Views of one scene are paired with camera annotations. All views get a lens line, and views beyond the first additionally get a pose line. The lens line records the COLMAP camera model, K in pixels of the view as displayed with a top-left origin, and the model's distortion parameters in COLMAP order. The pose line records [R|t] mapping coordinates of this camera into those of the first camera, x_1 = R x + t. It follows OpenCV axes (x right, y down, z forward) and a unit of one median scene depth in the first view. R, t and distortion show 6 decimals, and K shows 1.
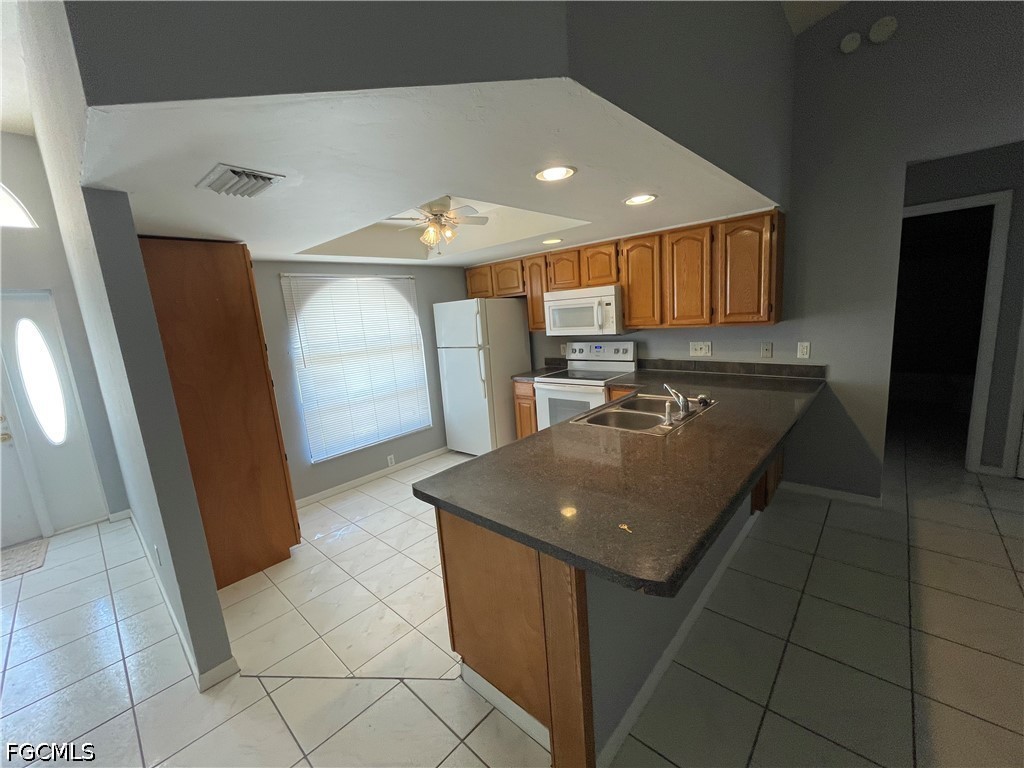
lens RADIAL K [[412.8, 0, 513.8], [0, 412.8, 383.2], [0, 0, 1]] dist [-0.000388, -0.000310]
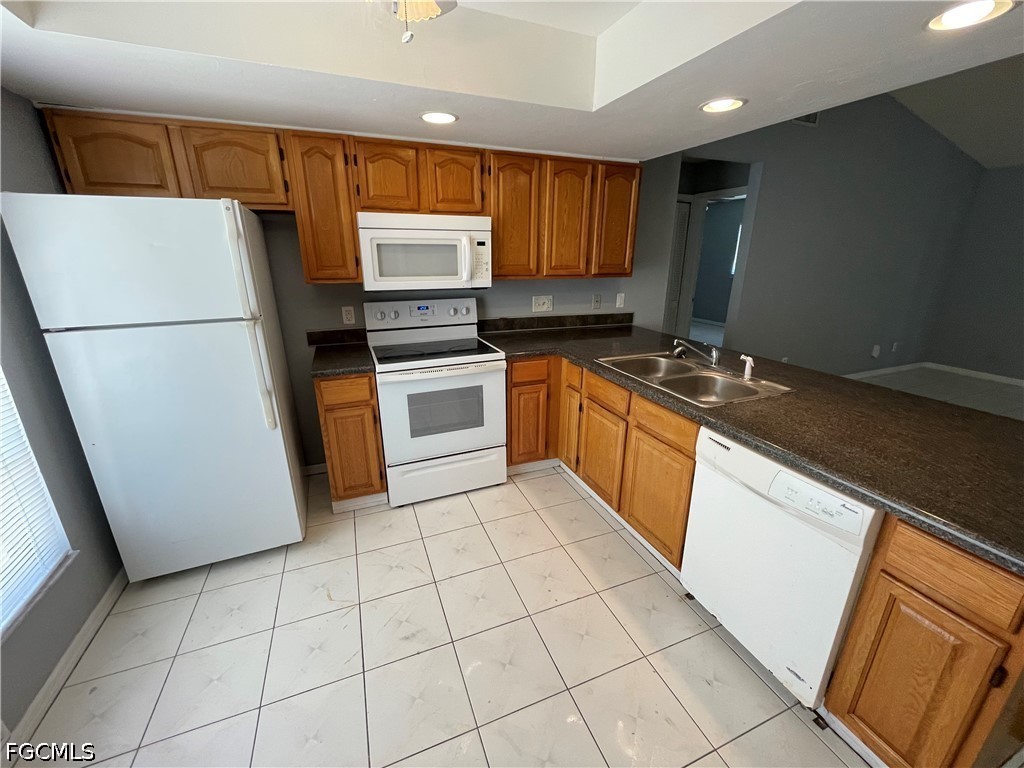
lens RADIAL K [[412.8, 0, 508.5], [0, 412.8, 384.0], [0, 0, 1]] dist [-0.000388, -0.000310]
pose [[0.432252, -0.201662, 0.878914, -0.402482], [0.121530, 0.978809, 0.164814, -0.065260], [-0.893526, 0.035574, 0.447601, 0.630385]]
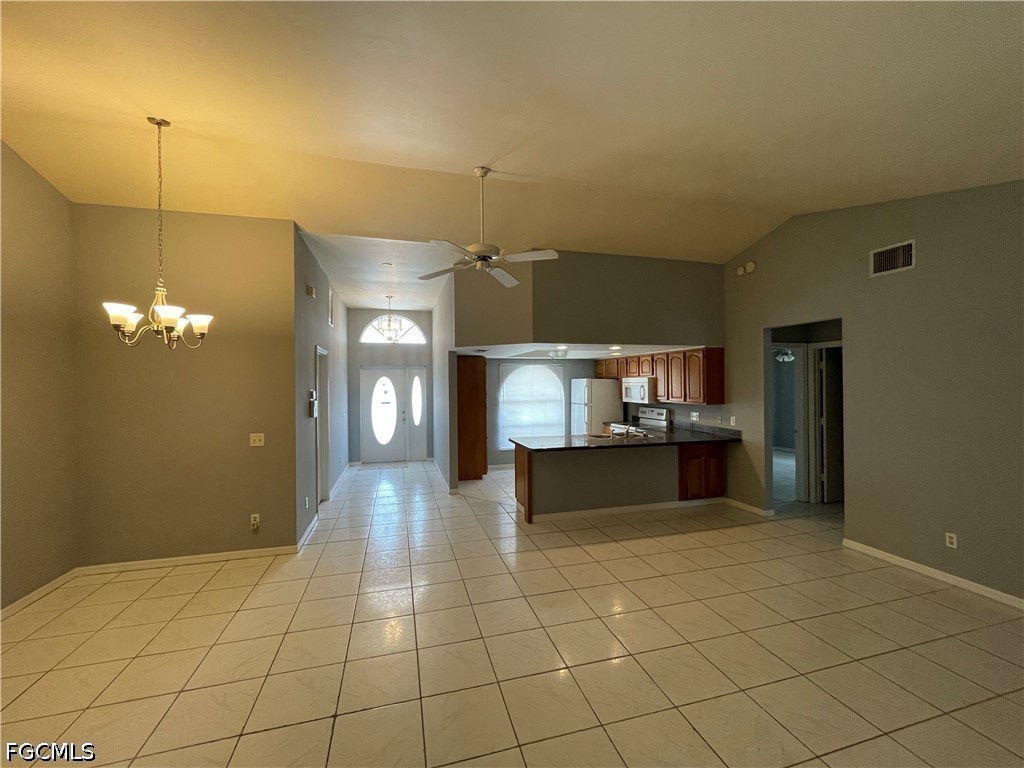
lens RADIAL K [[412.8, 0, 512.5], [0, 412.8, 380.7], [0, 0, 1]] dist [-0.000388, -0.000310]
pose [[0.846752, 0.064794, -0.528028, 0.674423], [-0.145070, 0.983061, -0.112005, 0.071528], [0.511826, 0.171442, 0.841808, -0.836725]]
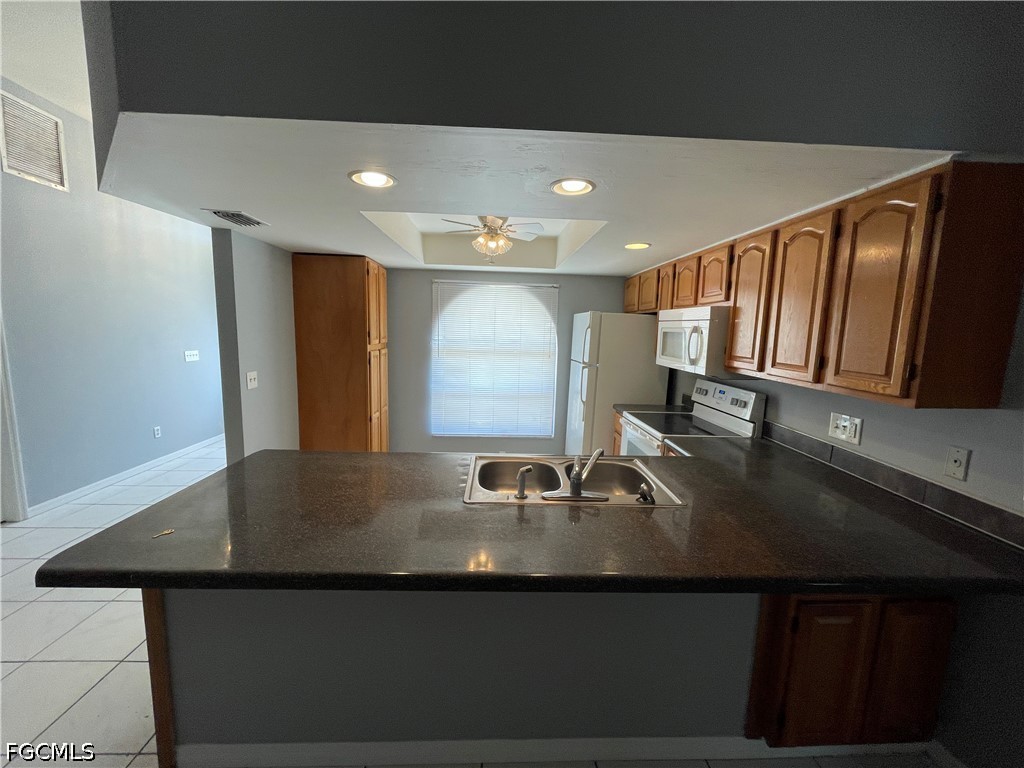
lens RADIAL K [[412.8, 0, 515.9], [0, 412.8, 381.5], [0, 0, 1]] dist [-0.000388, -0.000310]
pose [[0.705061, 0.188987, -0.683501, 0.483850], [-0.205231, 0.976968, 0.058425, -0.081432], [0.678800, 0.099082, 0.727608, 0.267356]]
